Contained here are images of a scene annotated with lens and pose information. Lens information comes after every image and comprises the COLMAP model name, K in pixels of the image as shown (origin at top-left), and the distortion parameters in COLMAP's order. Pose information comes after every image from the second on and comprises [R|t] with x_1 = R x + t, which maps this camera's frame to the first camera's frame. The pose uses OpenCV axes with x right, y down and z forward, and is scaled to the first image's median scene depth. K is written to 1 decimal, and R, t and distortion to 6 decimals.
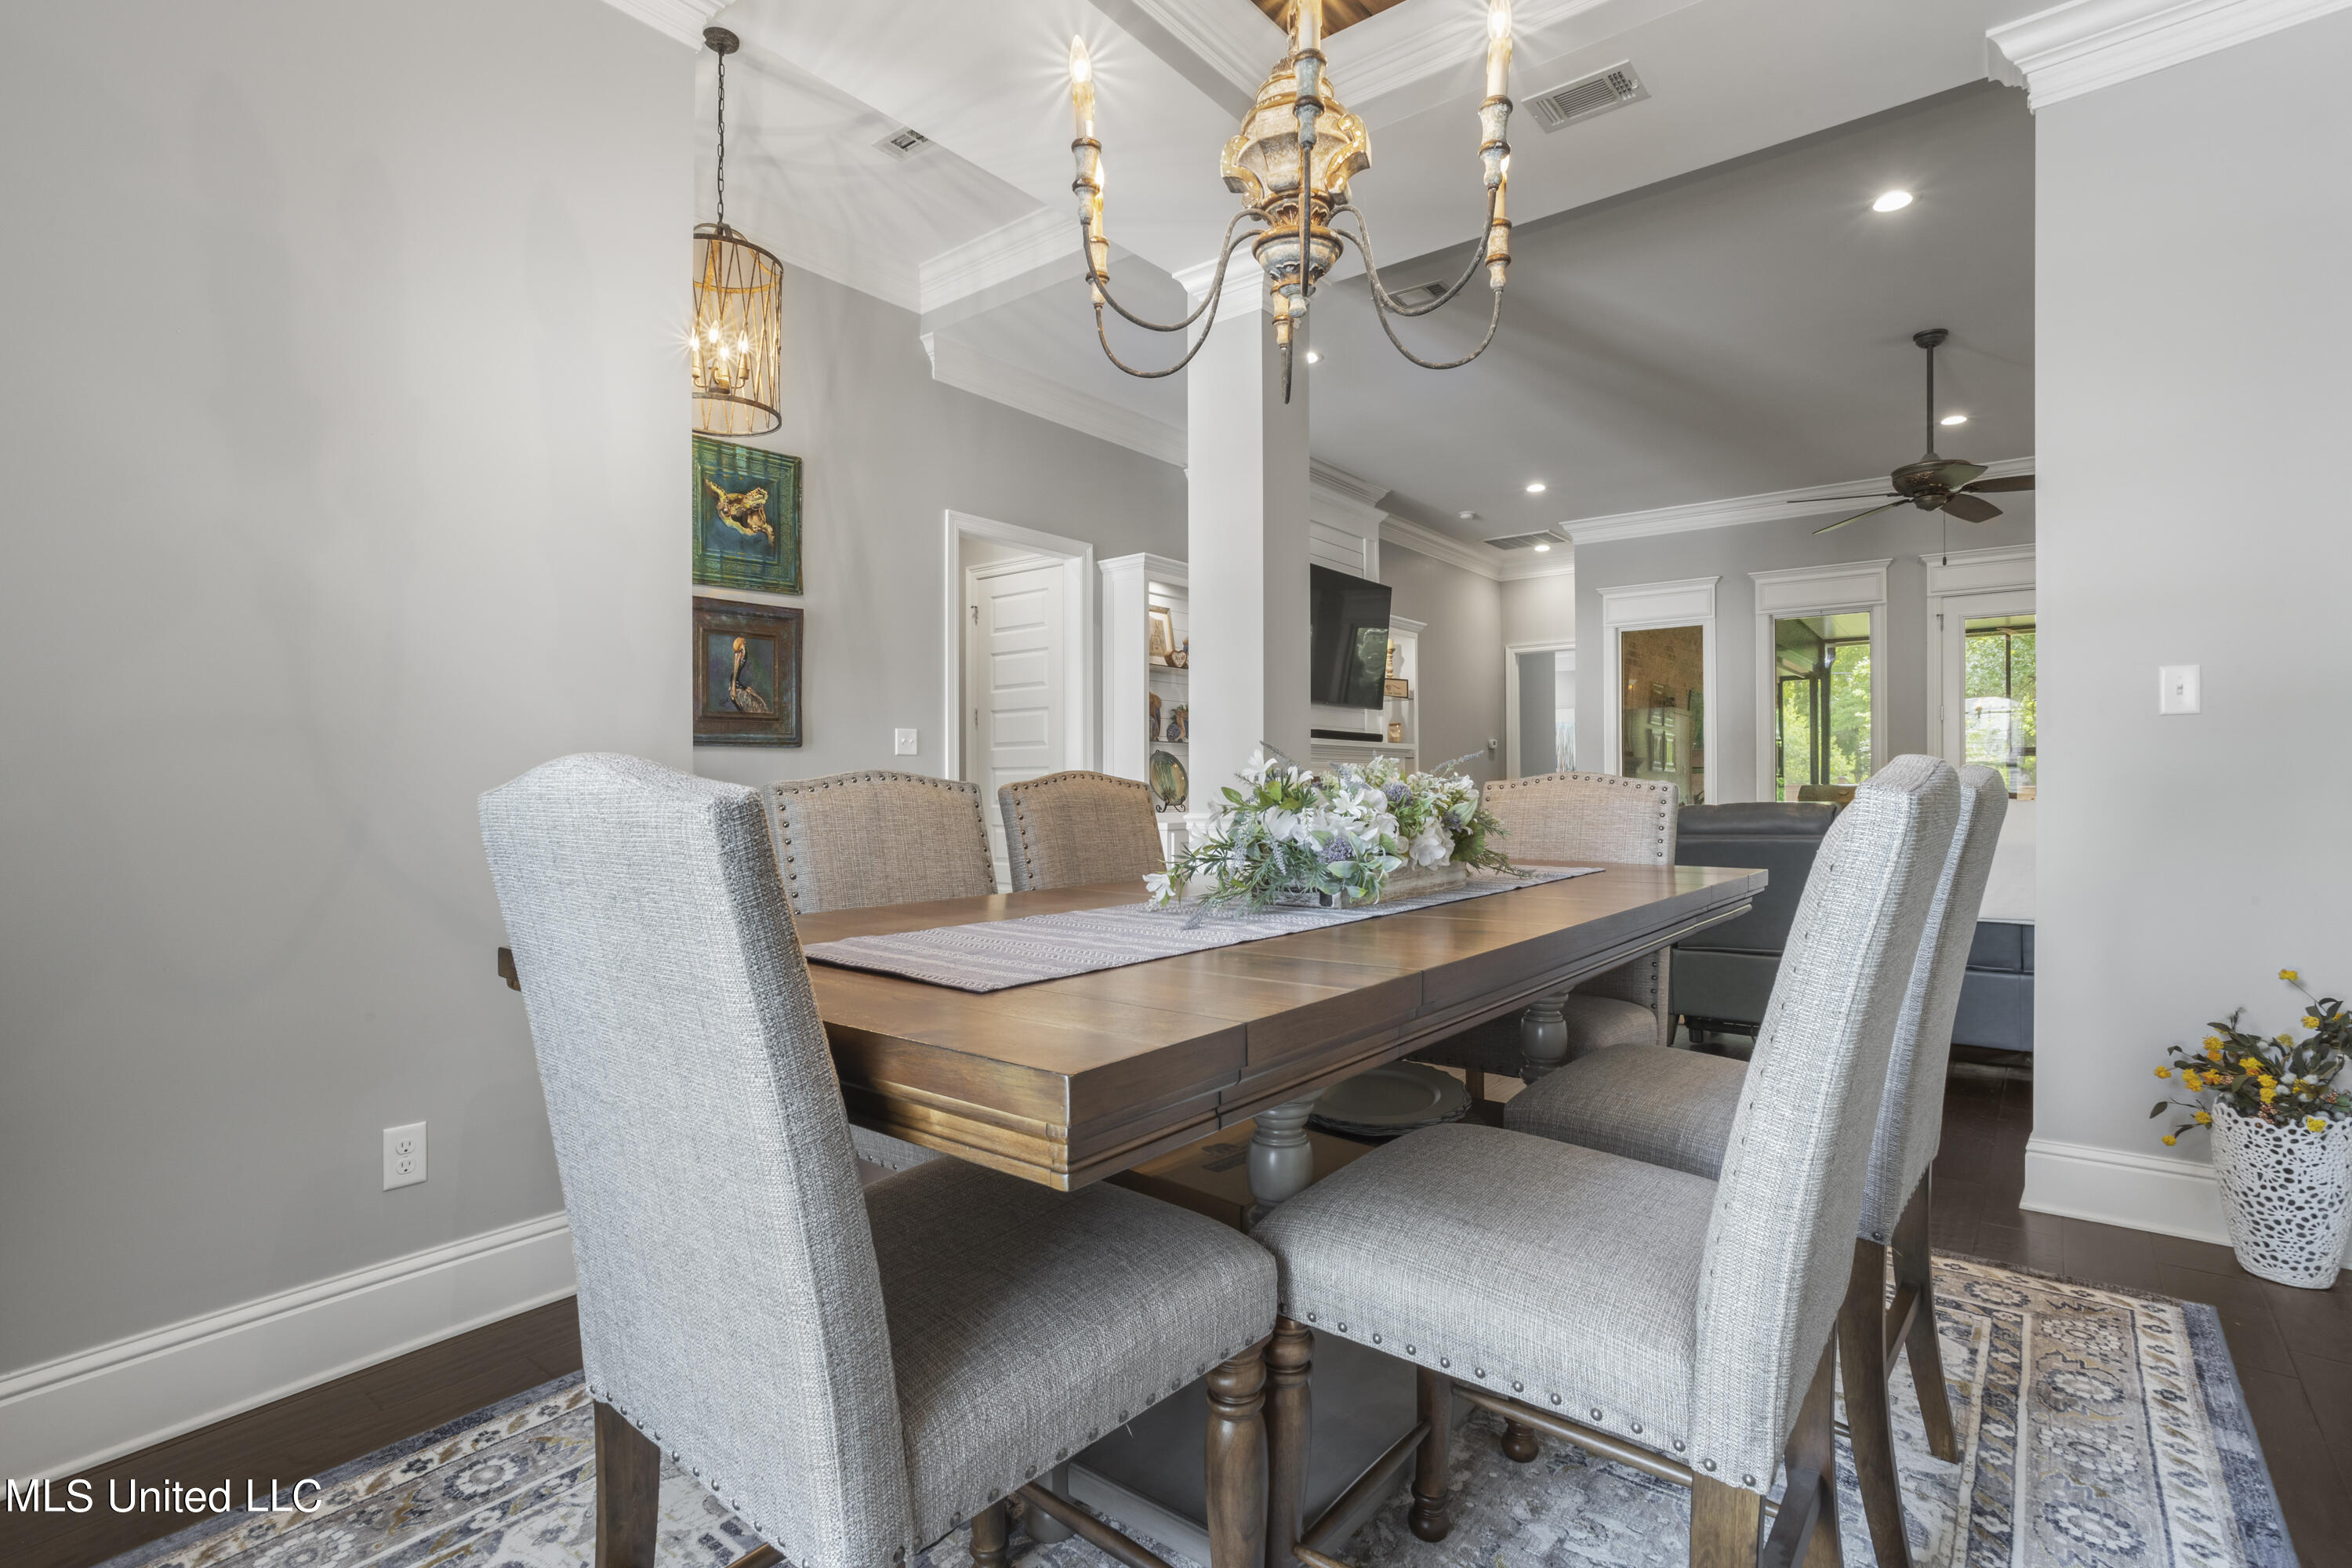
lens RADIAL K [[1135.1, 0, 1173.3], [0, 1135.1, 788.1], [0, 0, 1]] dist [-0.055983, 0.037291]
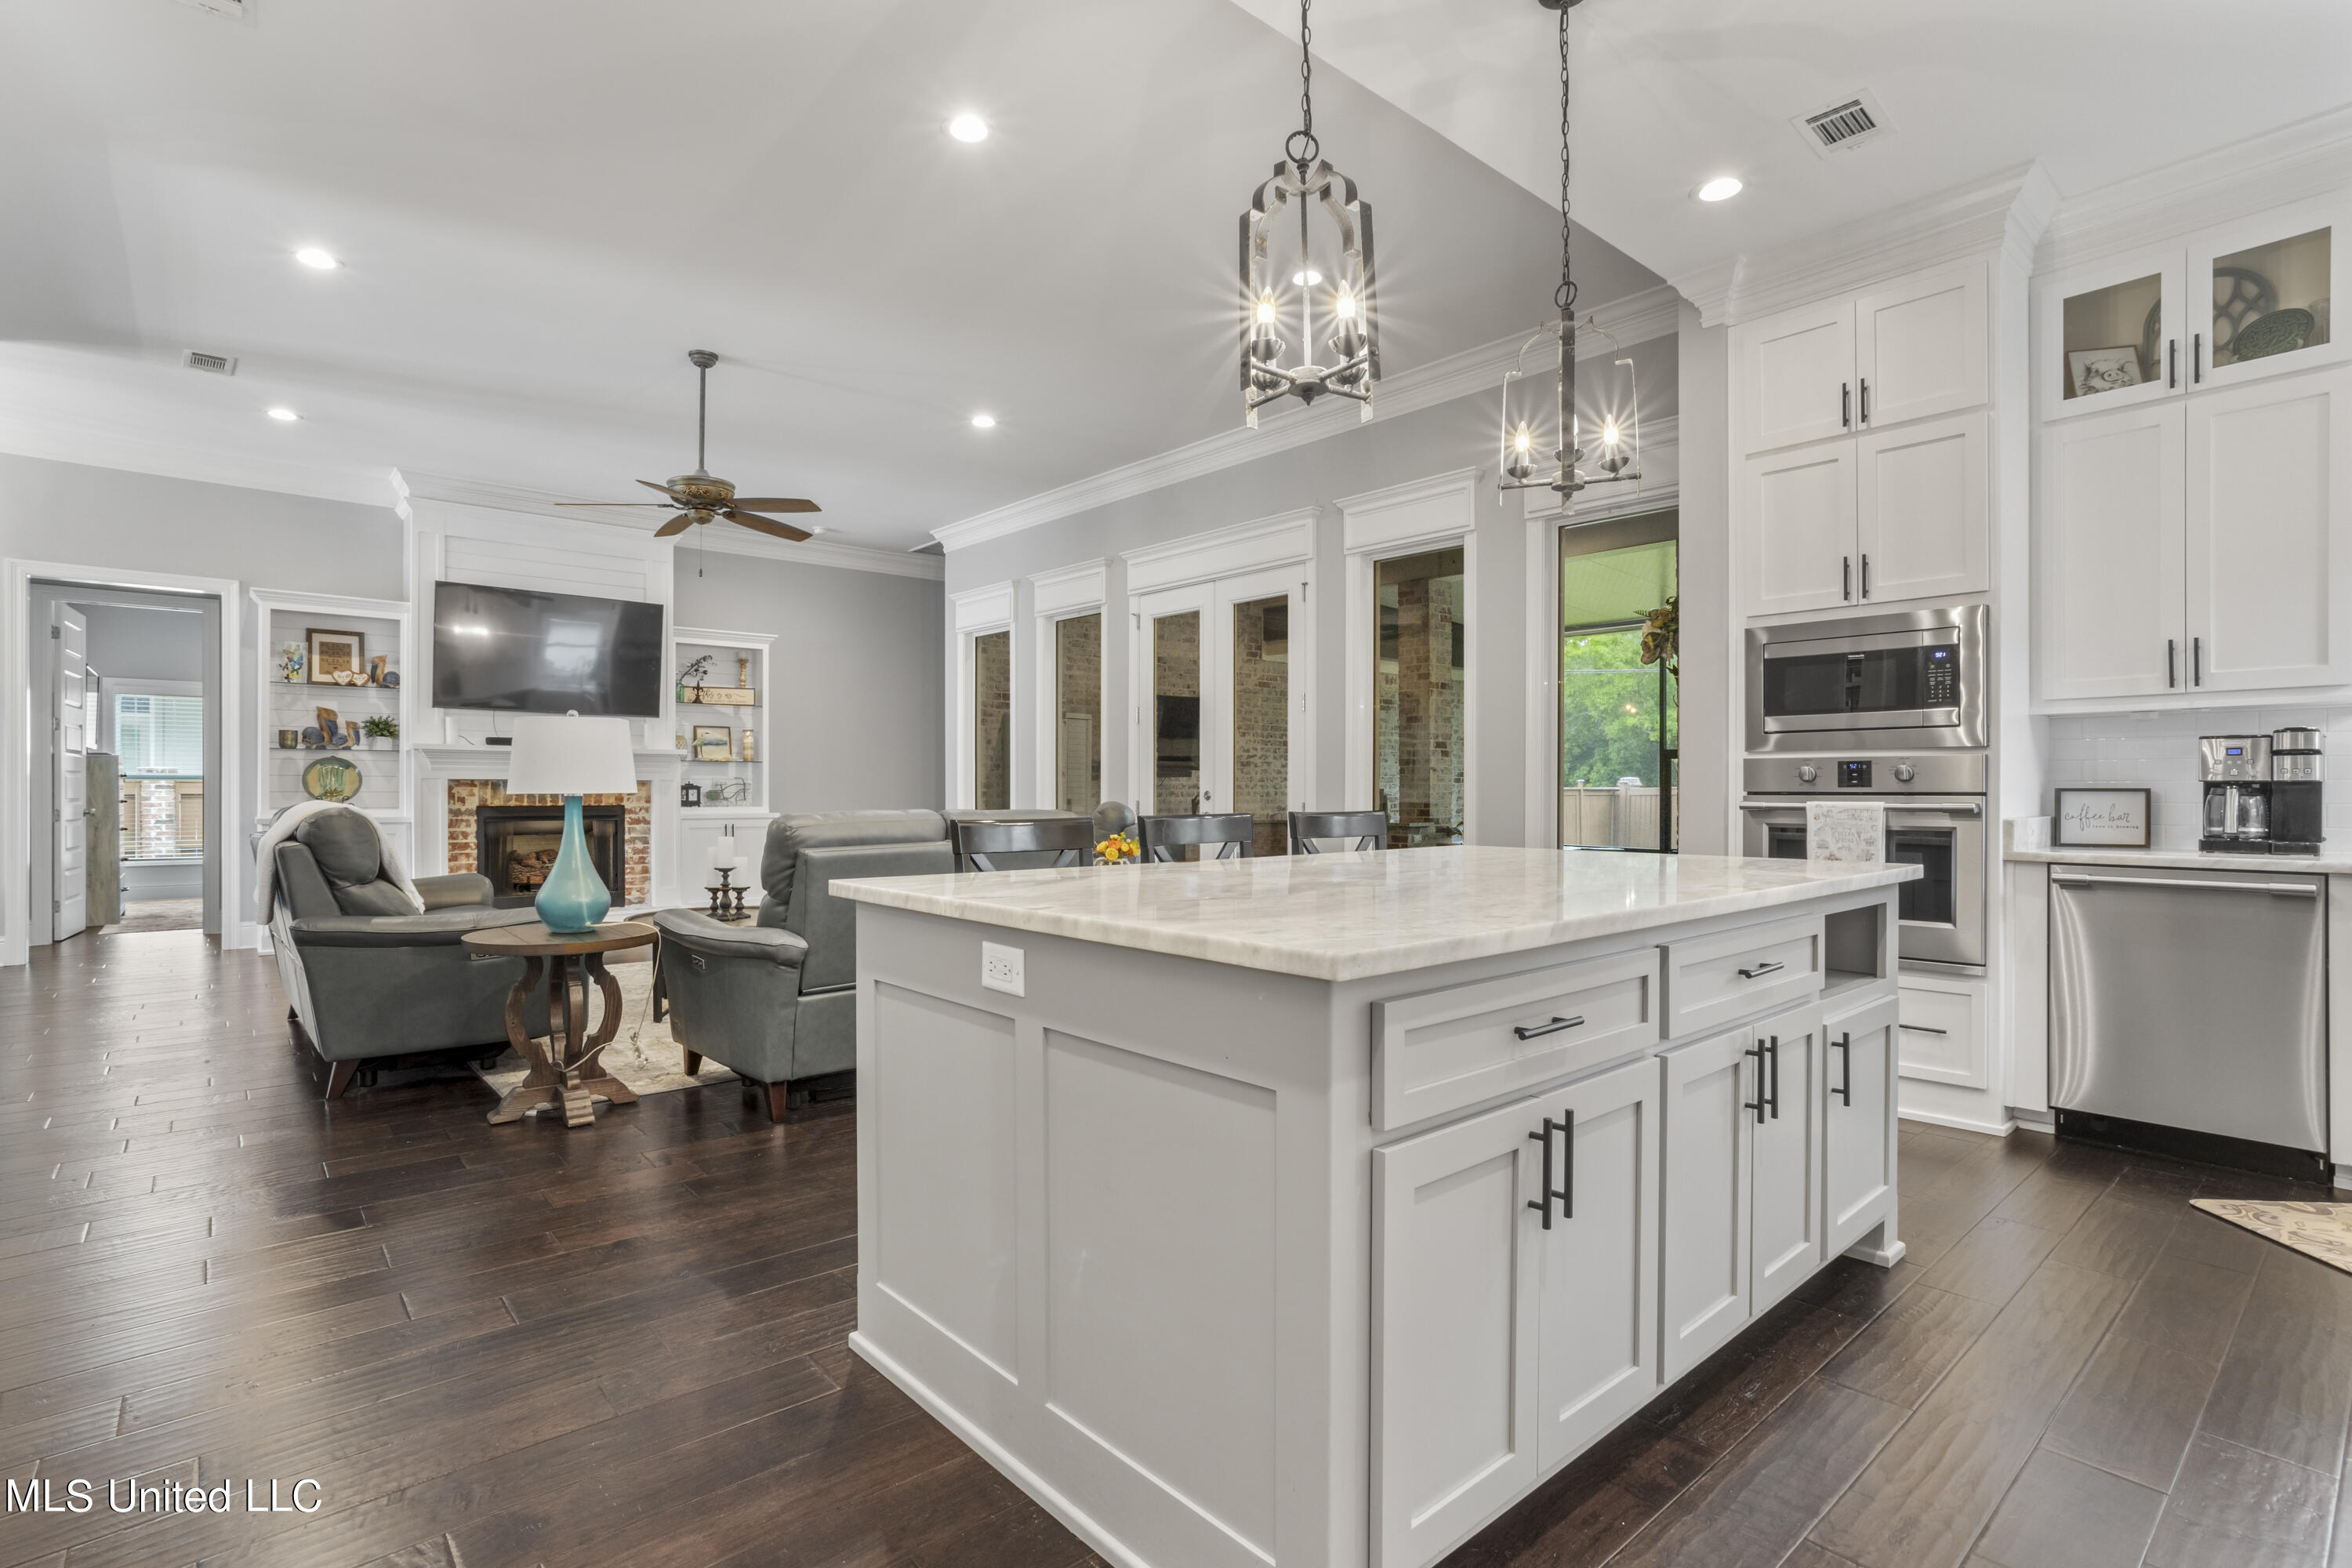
lens RADIAL K [[1135.1, 0, 1173.3], [0, 1135.1, 788.1], [0, 0, 1]] dist [-0.055983, 0.037291]
pose [[0.982584, 0.005828, -0.185725, 1.311333], [-0.006408, 0.999976, -0.002522, -0.004456], [0.185706, 0.003668, 0.982598, 0.056057]]
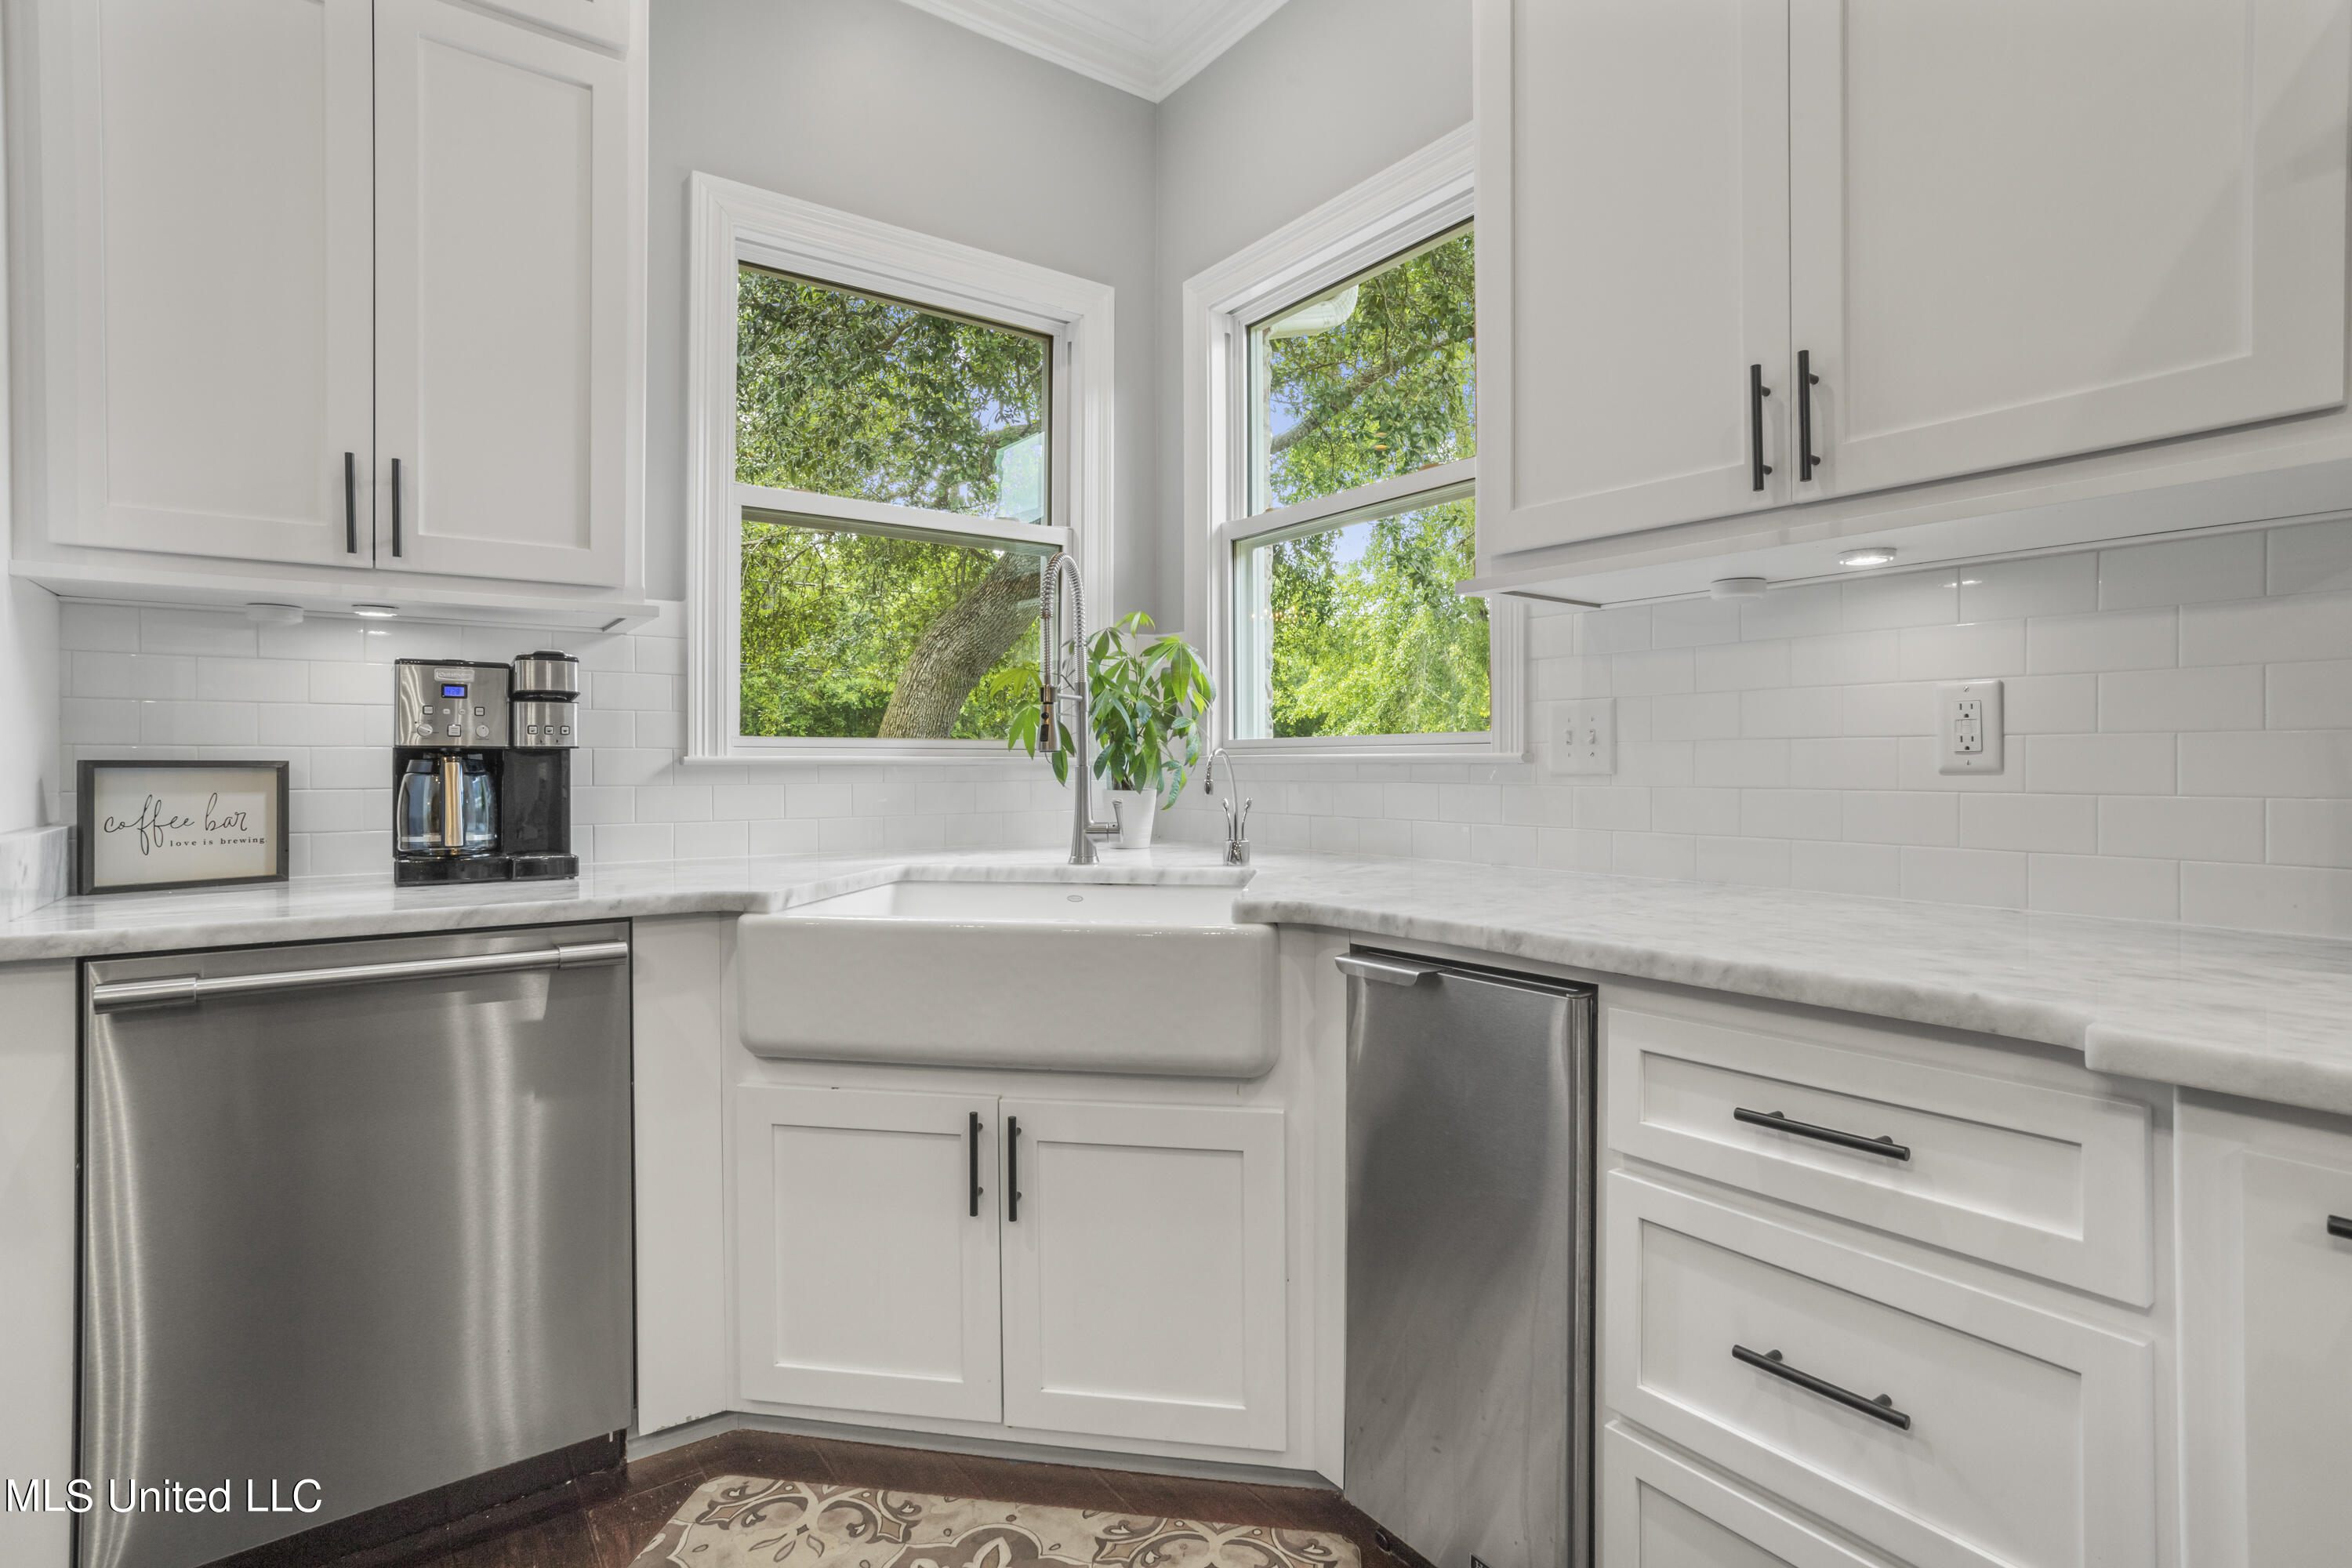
lens RADIAL K [[1154.9, 0, 1170.6], [0, 1154.9, 760.1], [0, 0, 1]] dist [-0.056062, 0.039928]
pose [[0.275123, 0.008114, 0.961375, 1.513146], [0.001552, 0.999959, -0.008884, -0.006507], [-0.961408, 0.003936, 0.275099, 0.478442]]
